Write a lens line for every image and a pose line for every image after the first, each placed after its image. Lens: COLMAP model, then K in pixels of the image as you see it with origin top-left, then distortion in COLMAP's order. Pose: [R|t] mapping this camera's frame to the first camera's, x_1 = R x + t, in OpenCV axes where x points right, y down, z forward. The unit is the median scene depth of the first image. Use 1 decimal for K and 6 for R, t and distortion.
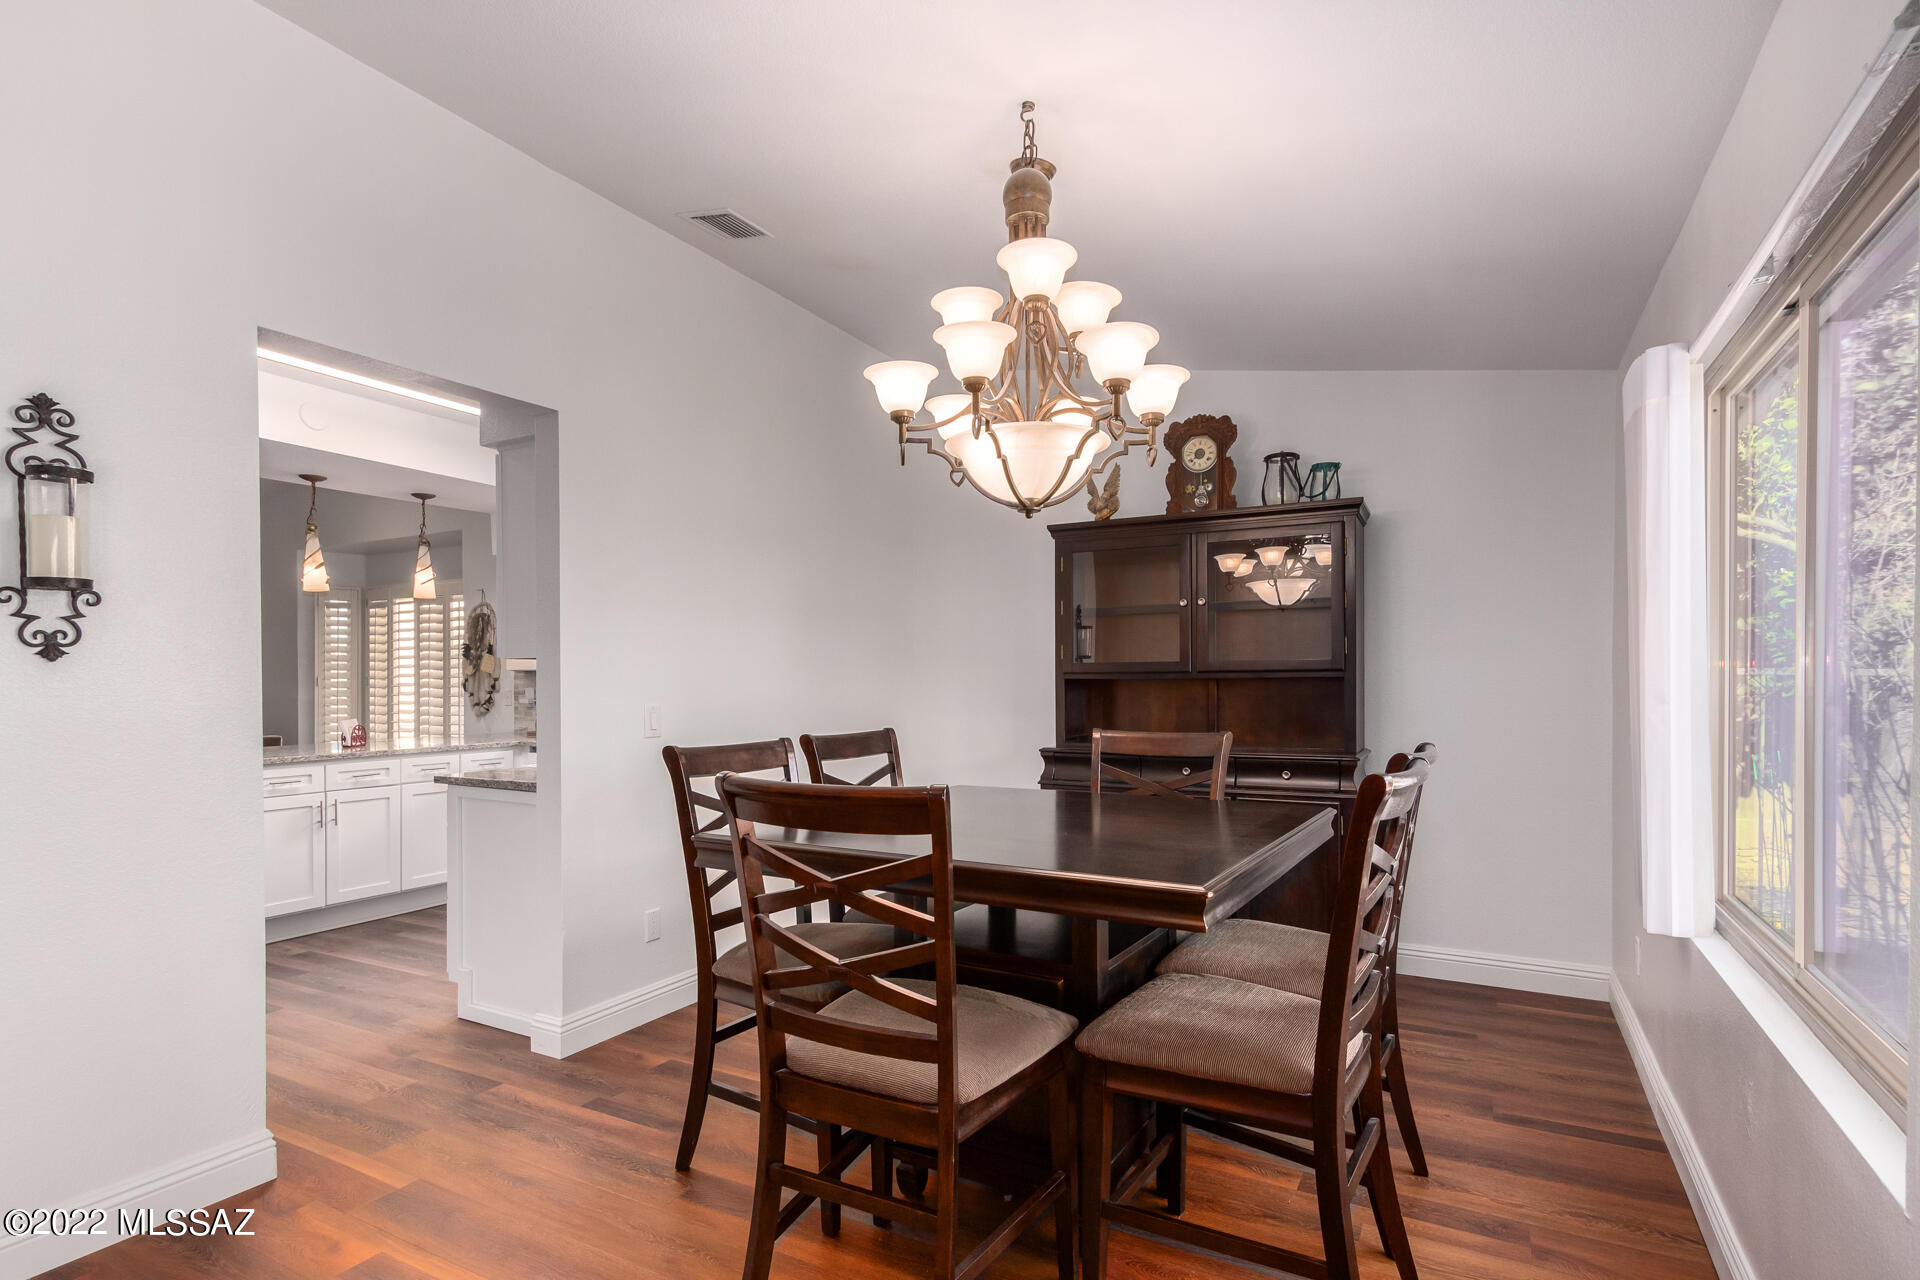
lens RADIAL K [[931.8, 0, 958.8], [0, 931.8, 678.6], [0, 0, 1]] dist [0.014515, 0.000030]
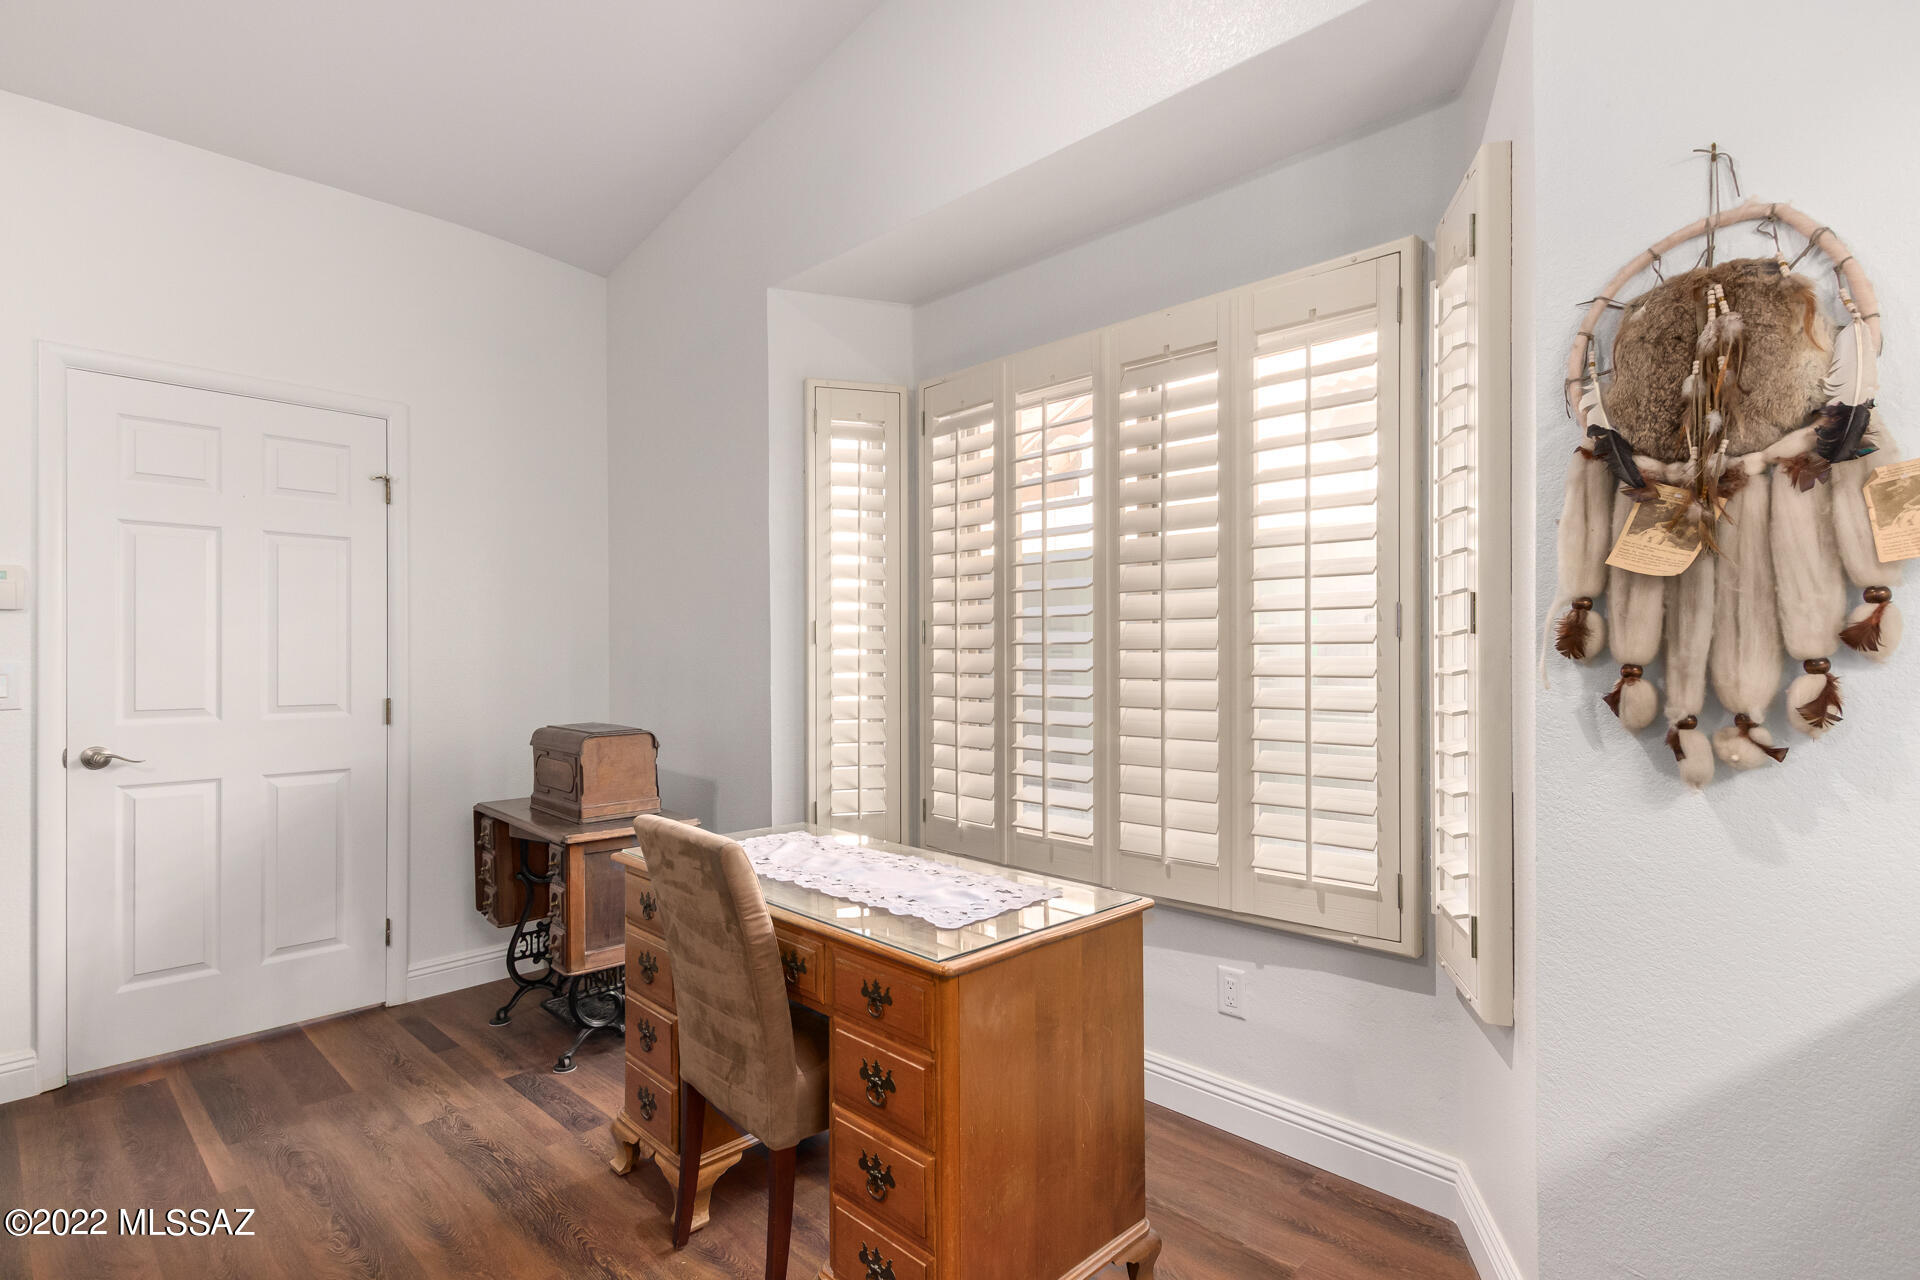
lens RADIAL K [[934.0, 0, 960.1], [0, 934.0, 655.6], [0, 0, 1]] dist [0.002685, -0.001176]
pose [[0.960408, 0.000339, -0.278596, -0.616471], [0.001975, 0.999966, 0.008025, 0.011243], [0.278590, -0.008257, 0.960375, 0.771617]]
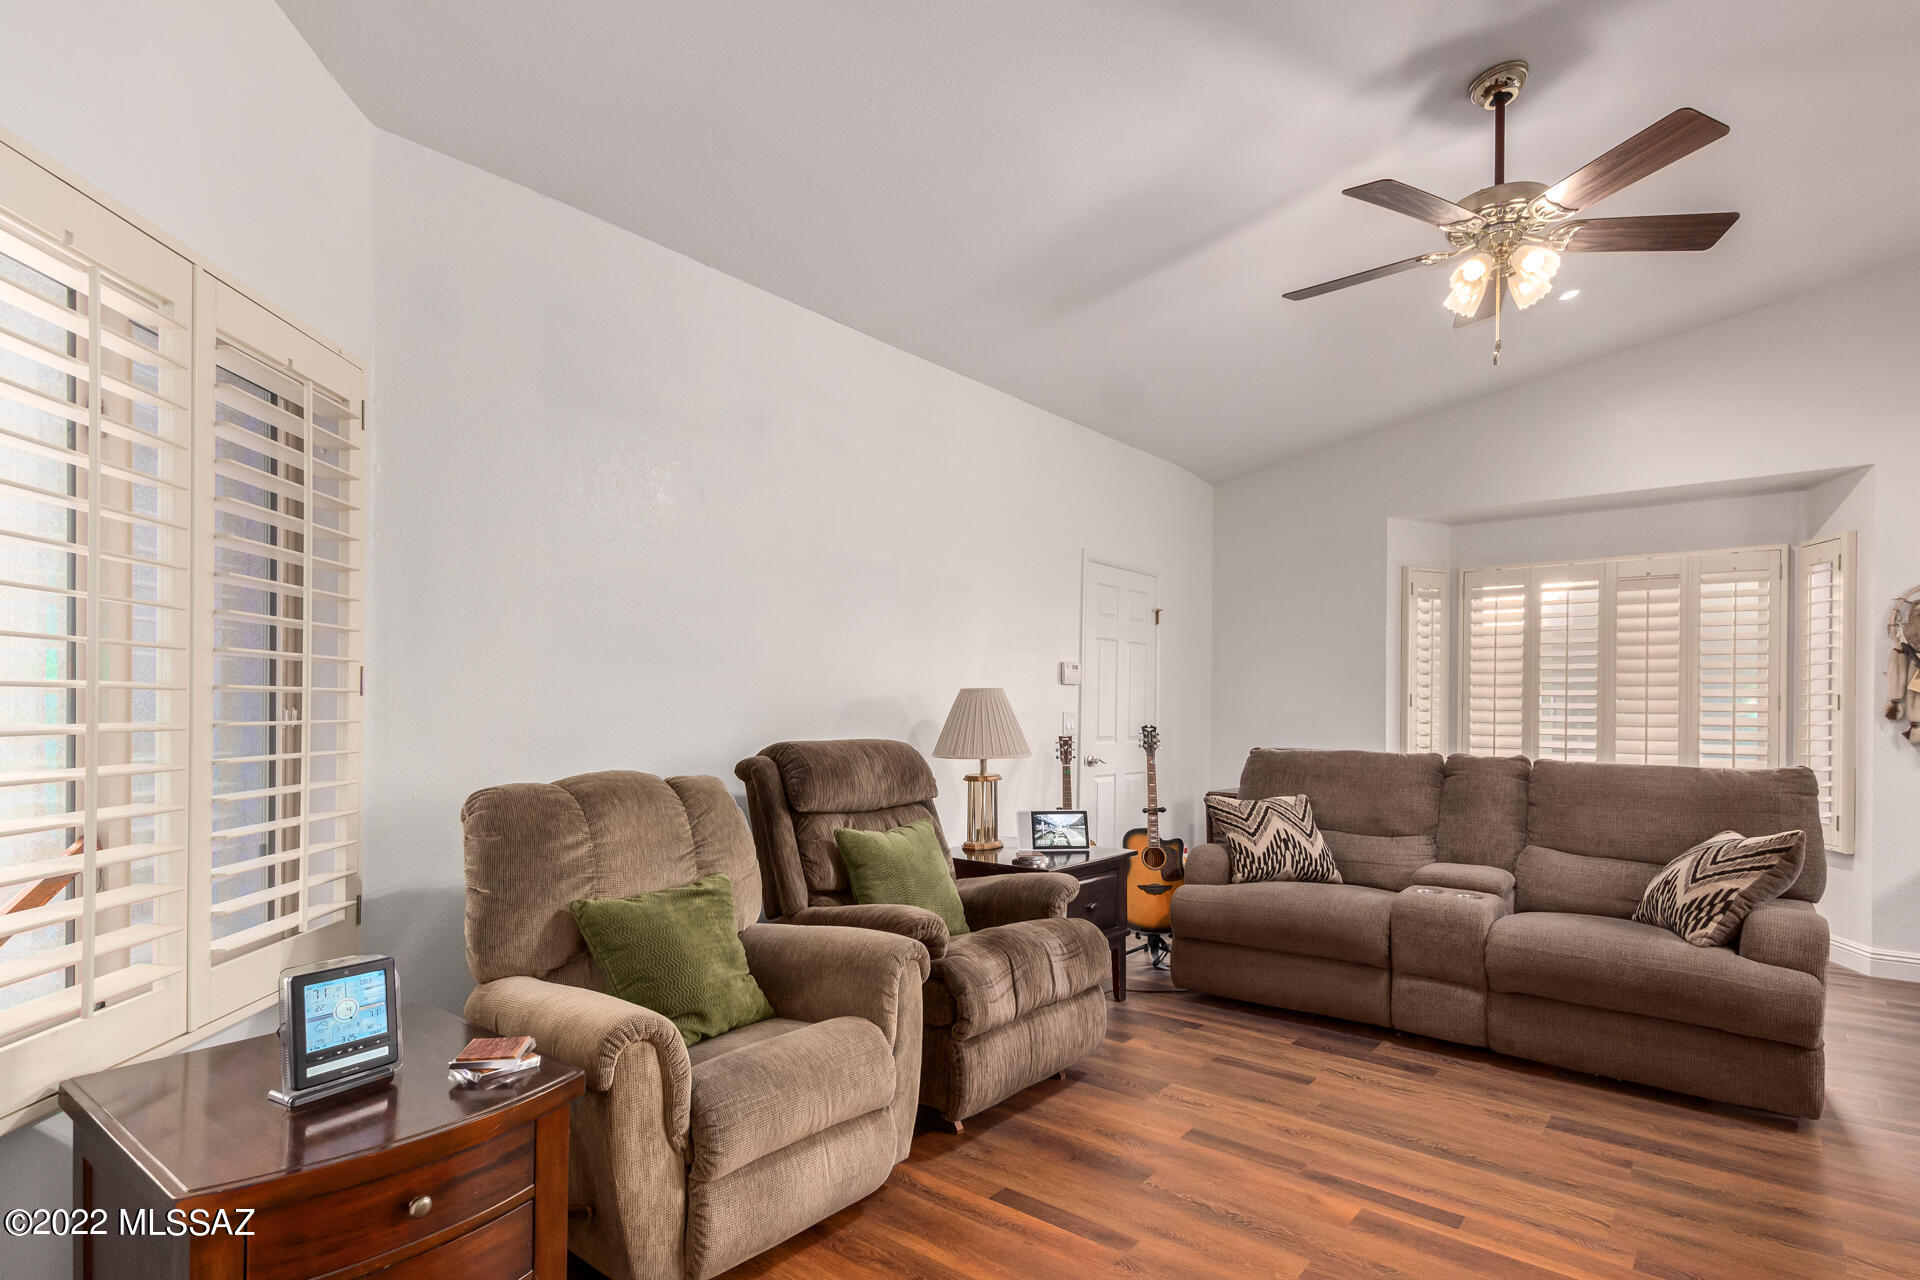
lens RADIAL K [[971.7, 0, 964.8], [0, 971.7, 694.0], [0, 0, 1]] dist [0.000050, -0.000723]
pose [[0.980587, 0.012203, -0.195705, -1.034013], [-0.013727, 0.999885, -0.006432, 0.009244], [0.195604, 0.008993, 0.980642, 0.242337]]
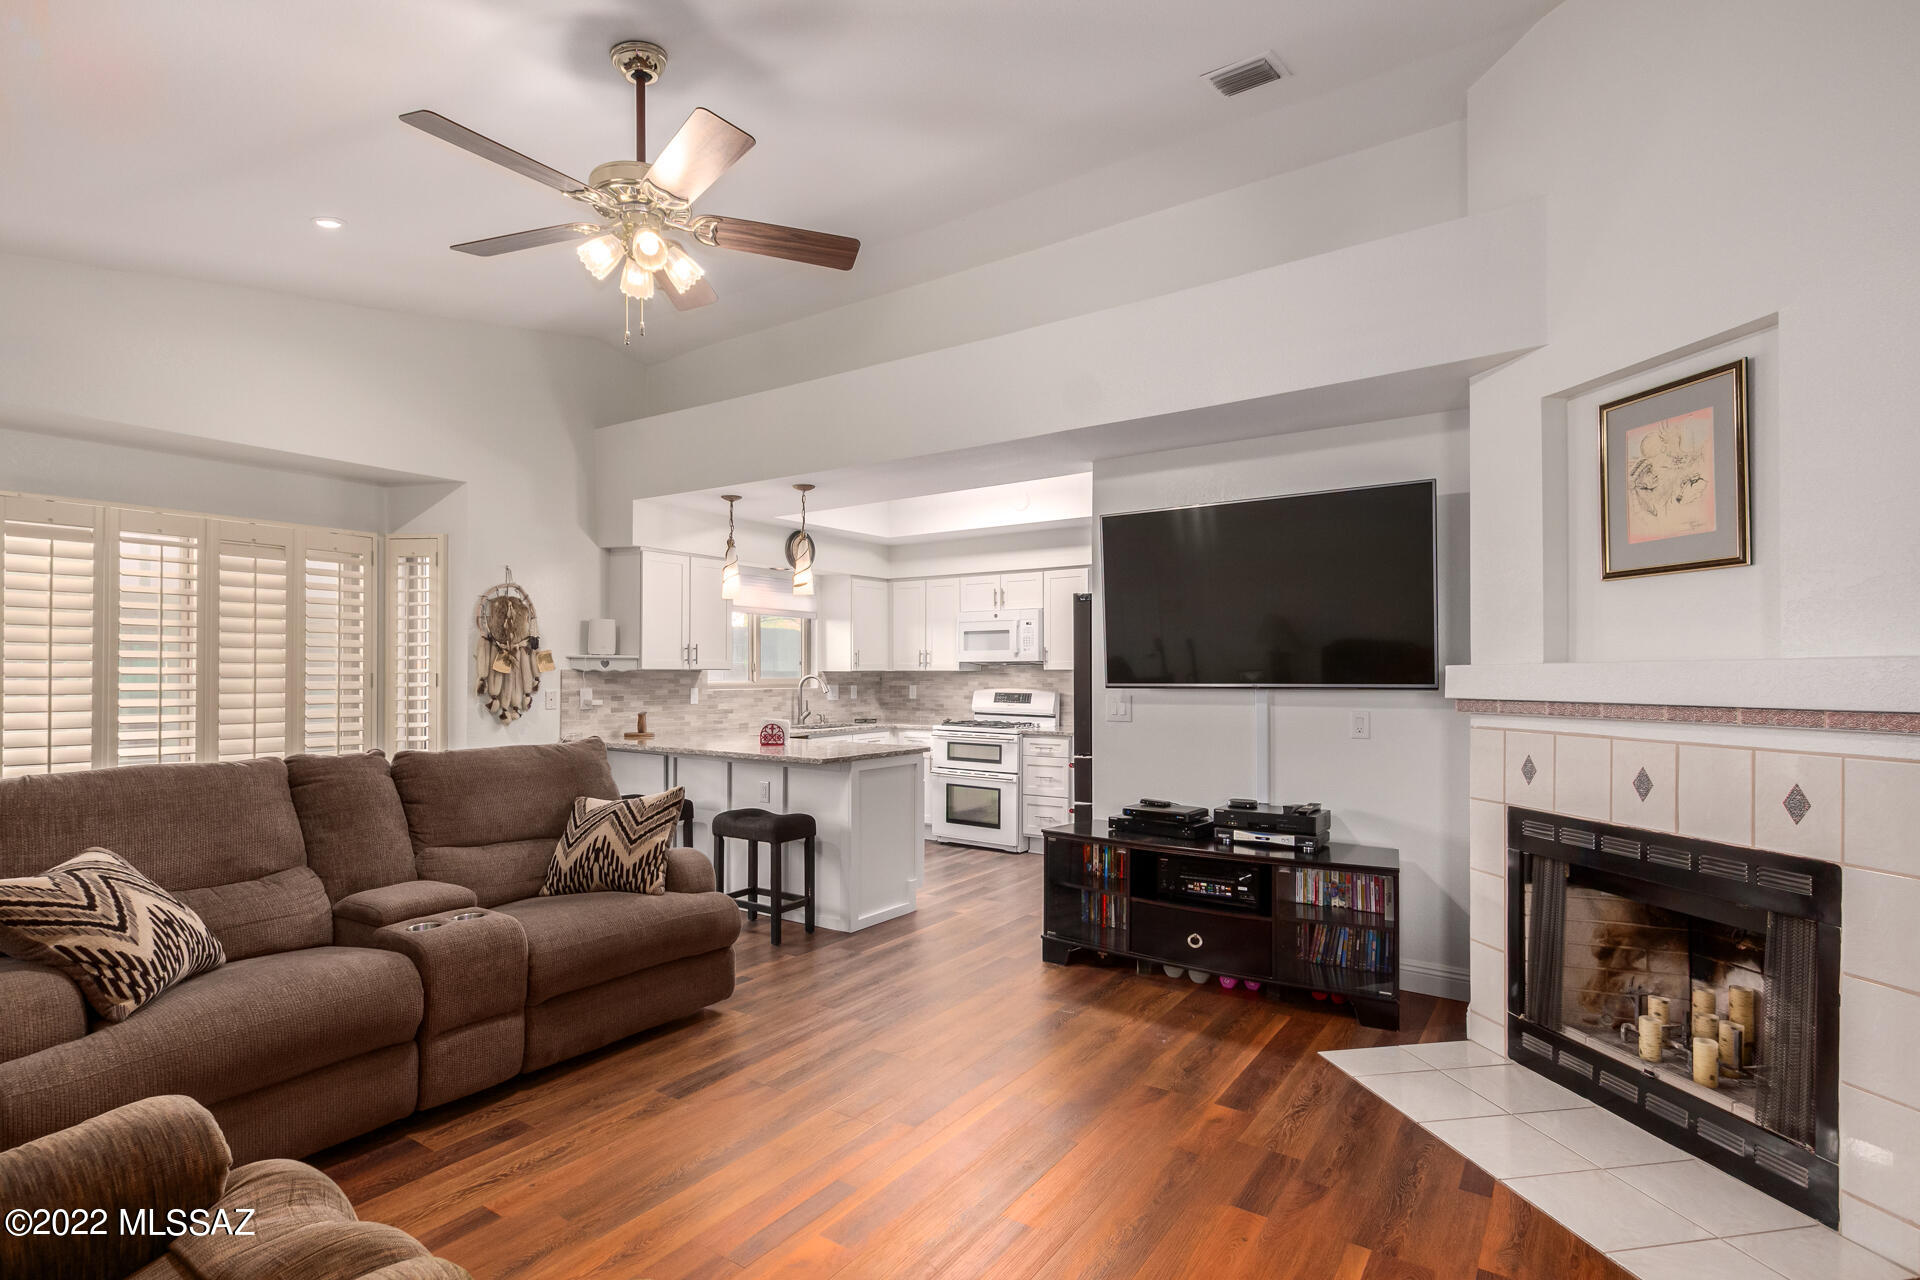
lens RADIAL K [[934.0, 0, 960.1], [0, 934.0, 655.6], [0, 0, 1]] dist [0.002685, -0.001176]
pose [[0.097987, 0.025214, 0.994868, -1.285515], [-0.002477, 0.999682, -0.025092, 0.000138], [-0.995185, -0.000005, 0.098018, 0.542372]]
